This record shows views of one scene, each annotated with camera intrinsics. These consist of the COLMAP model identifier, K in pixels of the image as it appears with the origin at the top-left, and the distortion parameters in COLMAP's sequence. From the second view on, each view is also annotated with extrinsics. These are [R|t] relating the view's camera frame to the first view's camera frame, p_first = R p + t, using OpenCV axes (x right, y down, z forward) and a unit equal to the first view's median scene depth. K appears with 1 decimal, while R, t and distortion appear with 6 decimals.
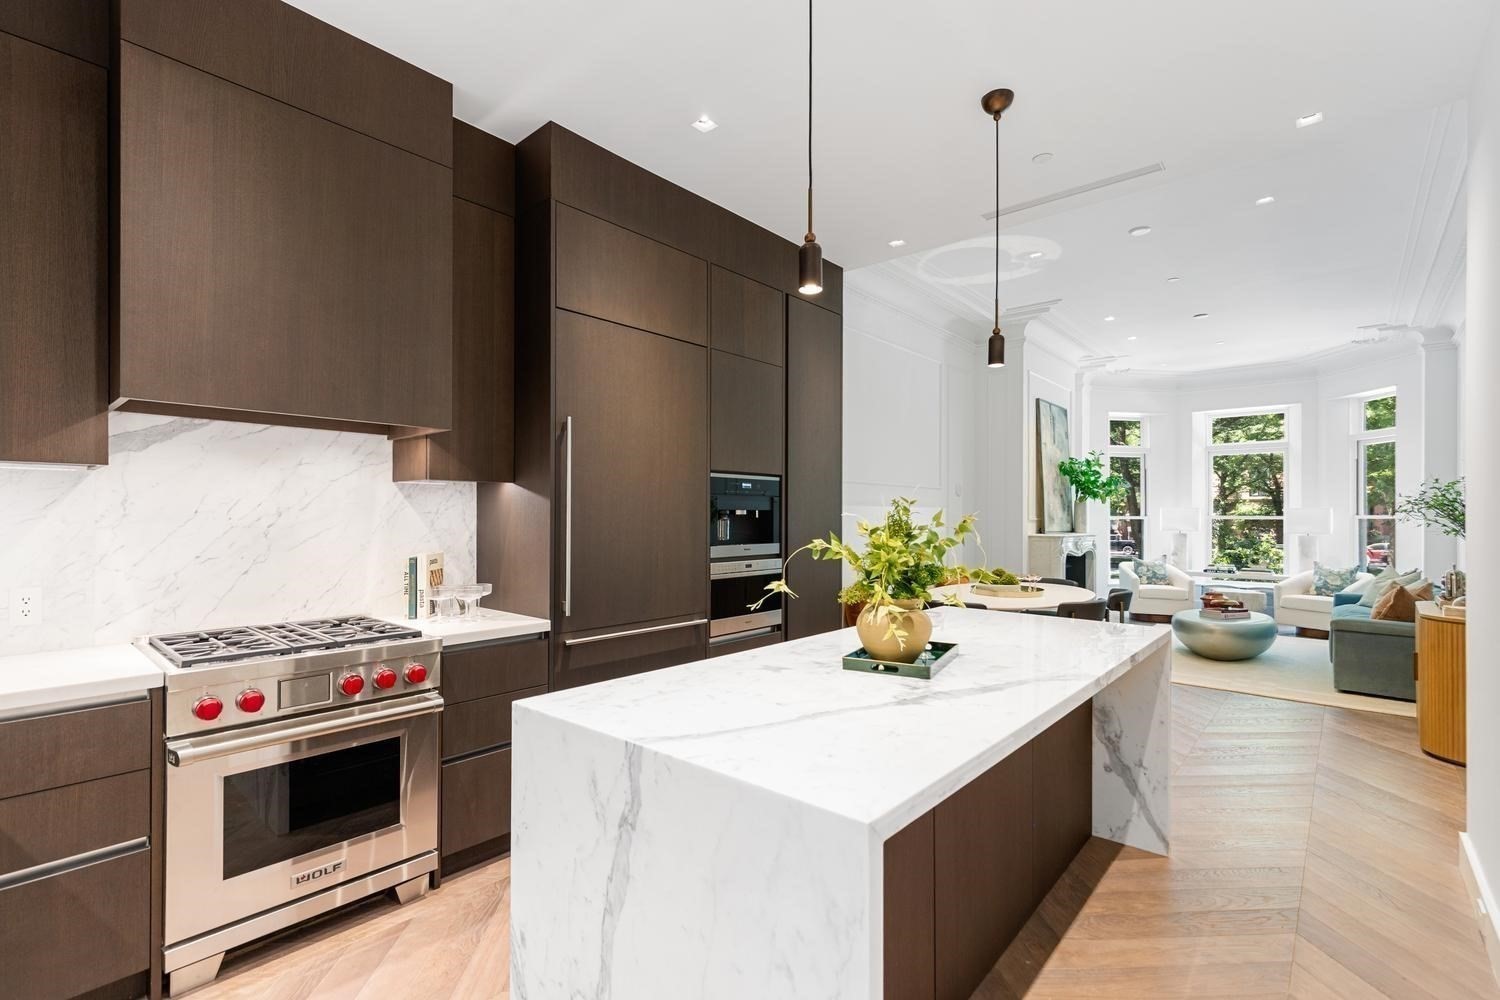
lens RADIAL K [[683.1, 0, 748.1], [0, 683.1, 512.7], [0, 0, 1]] dist [0.007418, -0.000686]
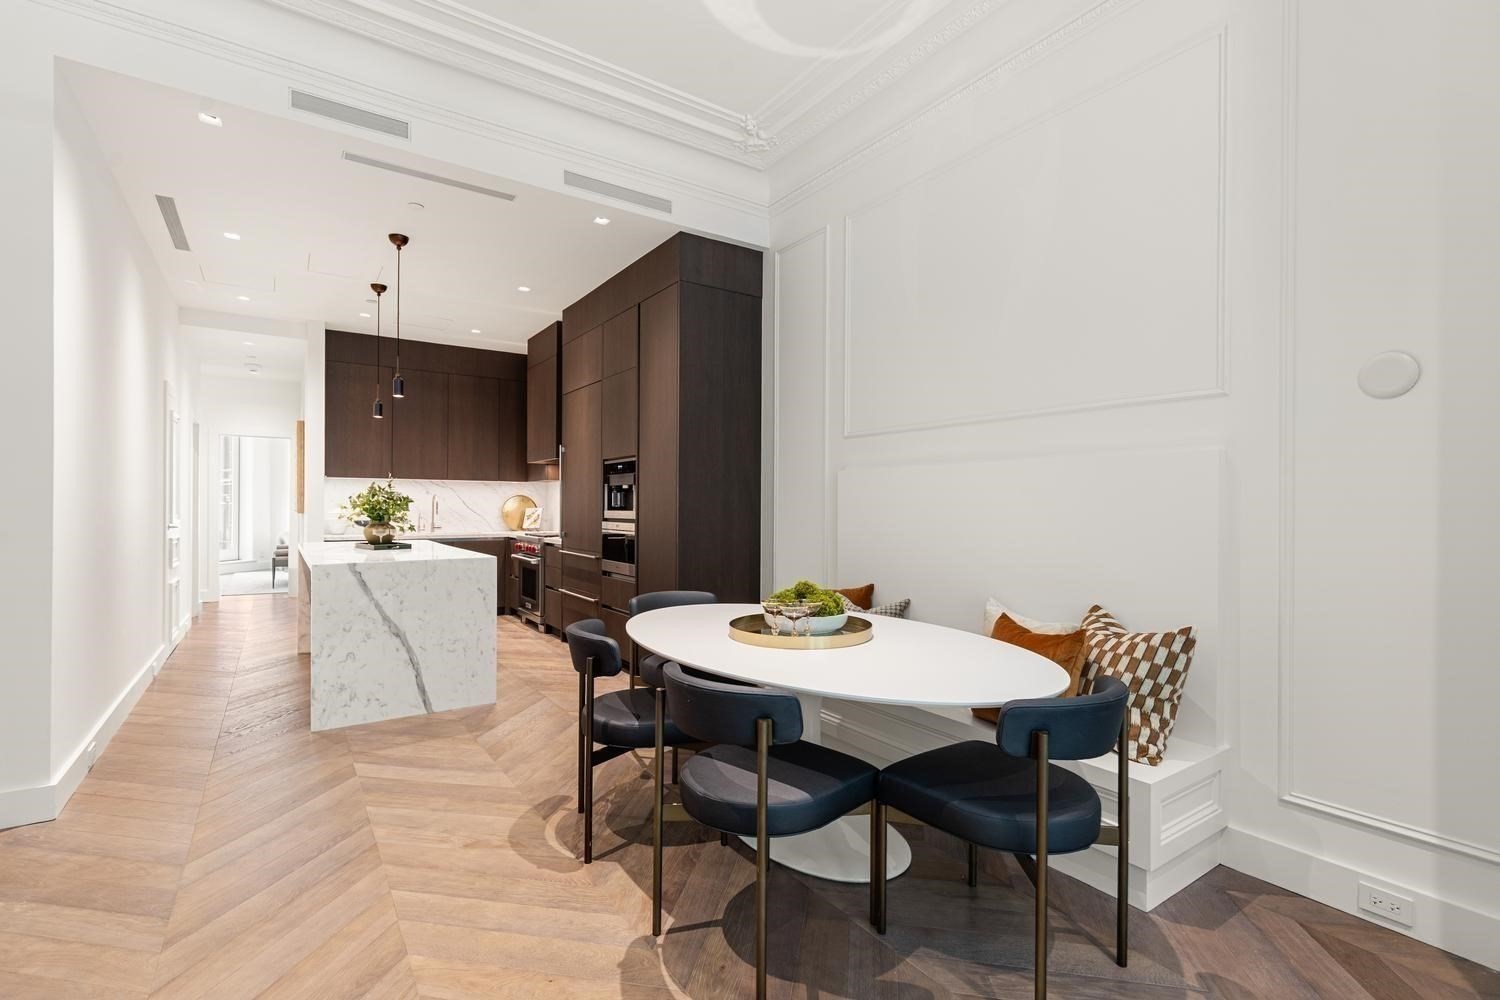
lens RADIAL K [[683.1, 0, 751.5], [0, 683.1, 505.8], [0, 0, 1]] dist [0.007418, -0.000686]
pose [[-0.245631, -0.004620, -0.969352, 0.593304], [-0.001991, 0.999989, -0.004261, 0.020079], [0.969361, 0.000883, -0.245638, 0.752938]]
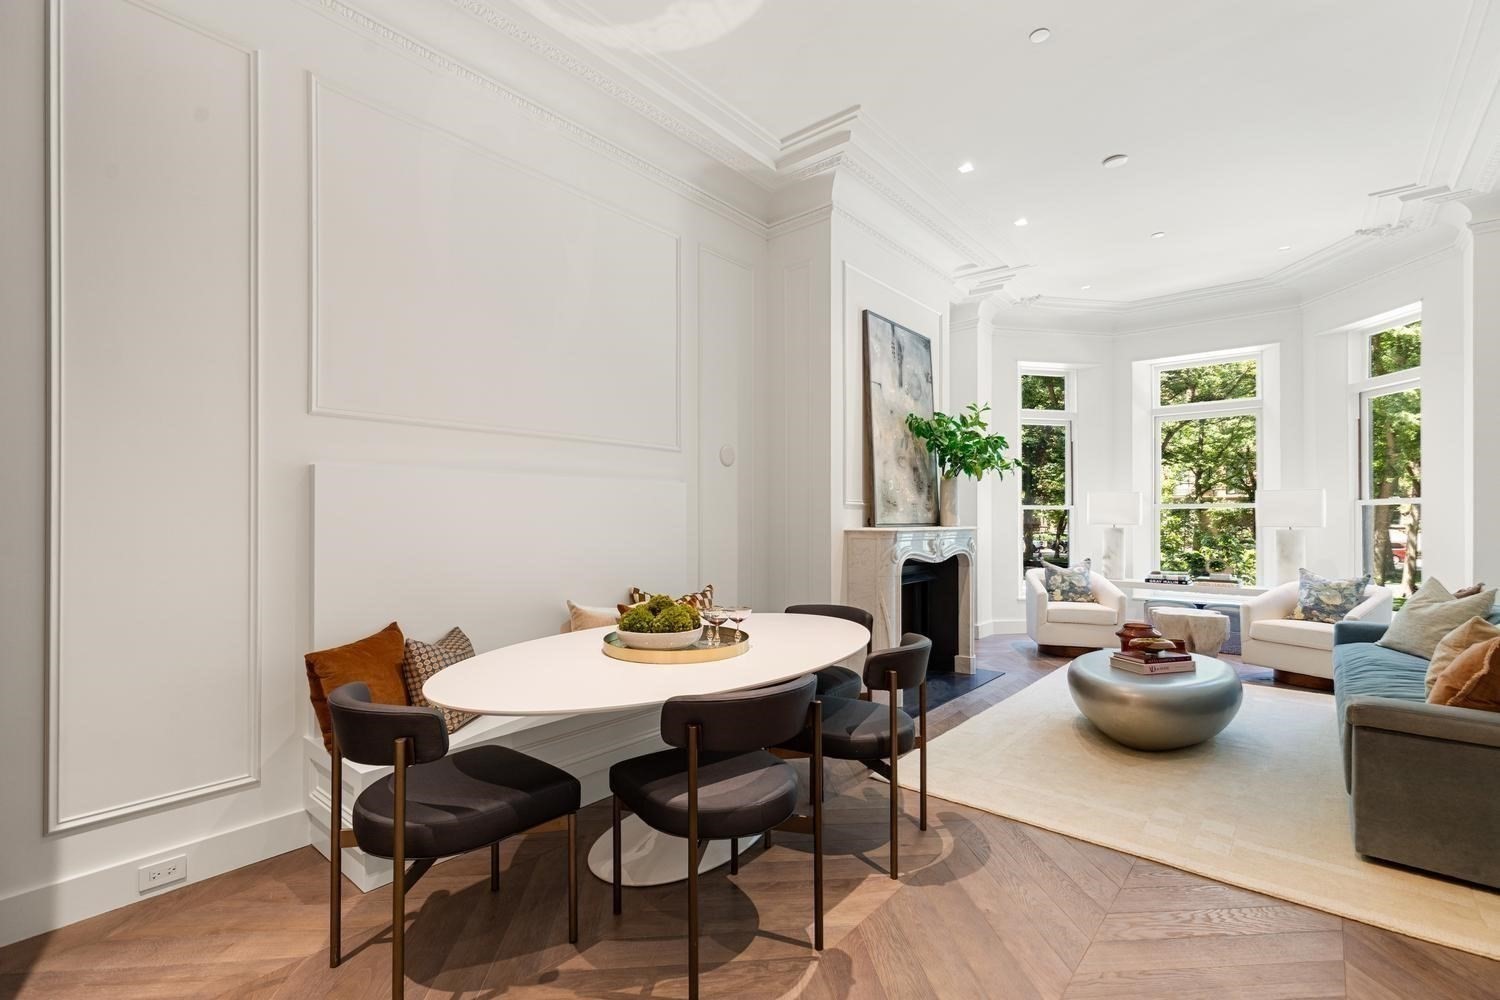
lens RADIAL K [[683.1, 0, 746.3], [0, 683.1, 508.3], [0, 0, 1]] dist [0.007418, -0.000686]
pose [[0.999817, -0.002419, 0.018954, 0.286158], [0.002567, 0.999966, -0.007788, 0.017277], [-0.018934, 0.007835, 0.999790, 0.358102]]
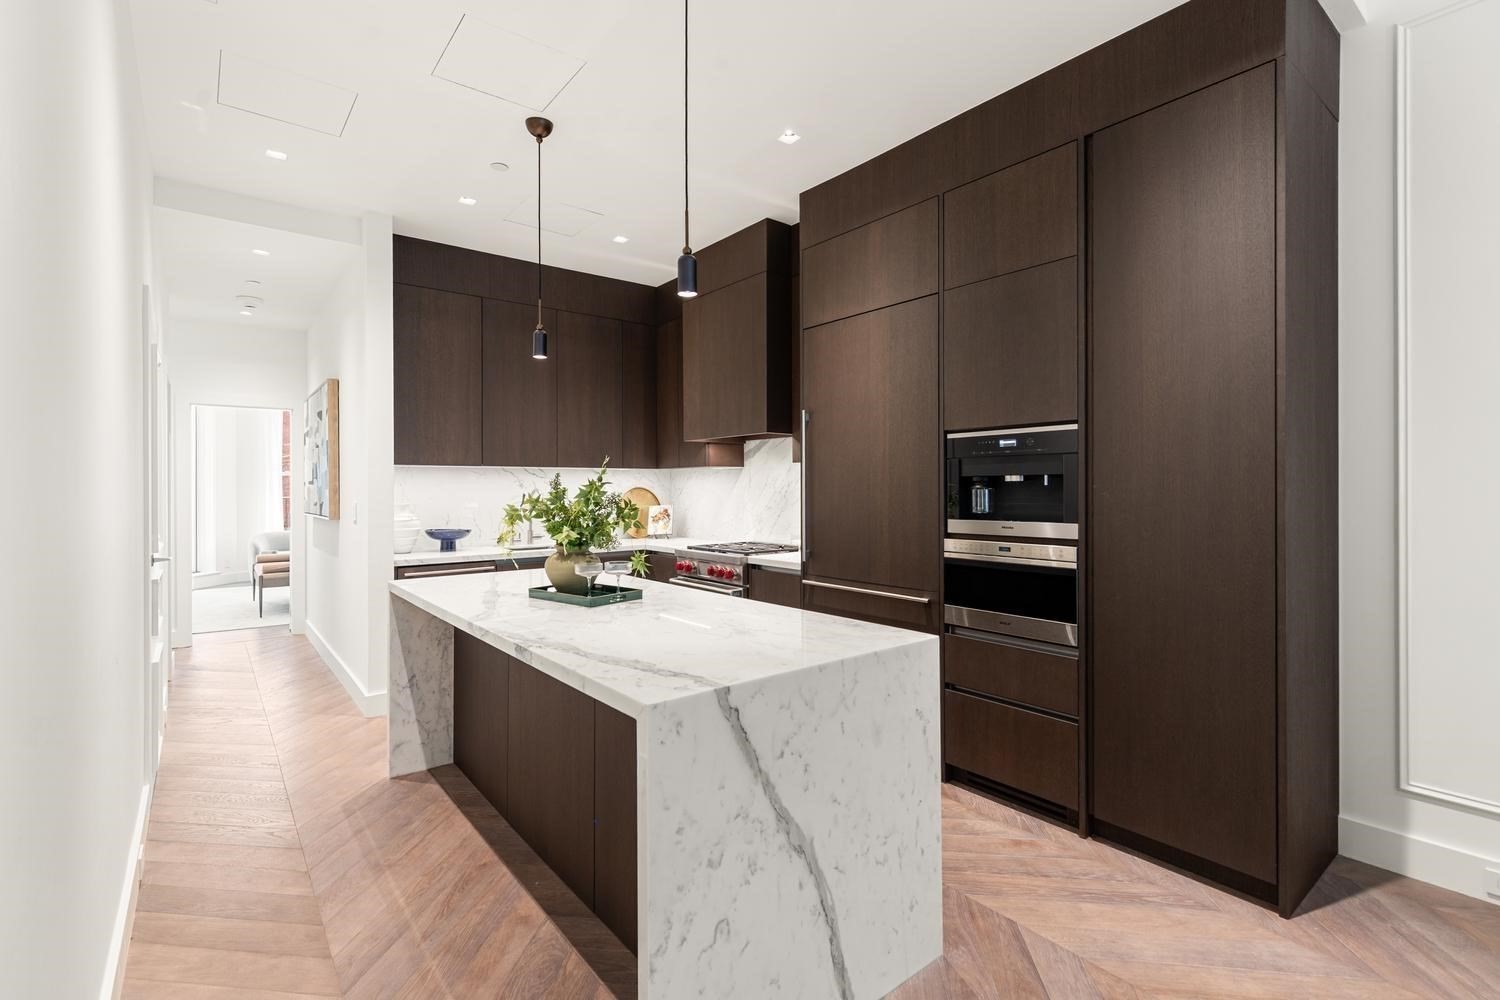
lens RADIAL K [[683.1, 0, 741.7], [0, 683.1, 488.4], [0, 0, 1]] dist [0.007418, -0.000686]
pose [[-0.183241, -0.002142, -0.983066, 0.377976], [0.009183, 0.999950, -0.003890, 0.005090], [0.983025, -0.009740, -0.183212, 0.402238]]
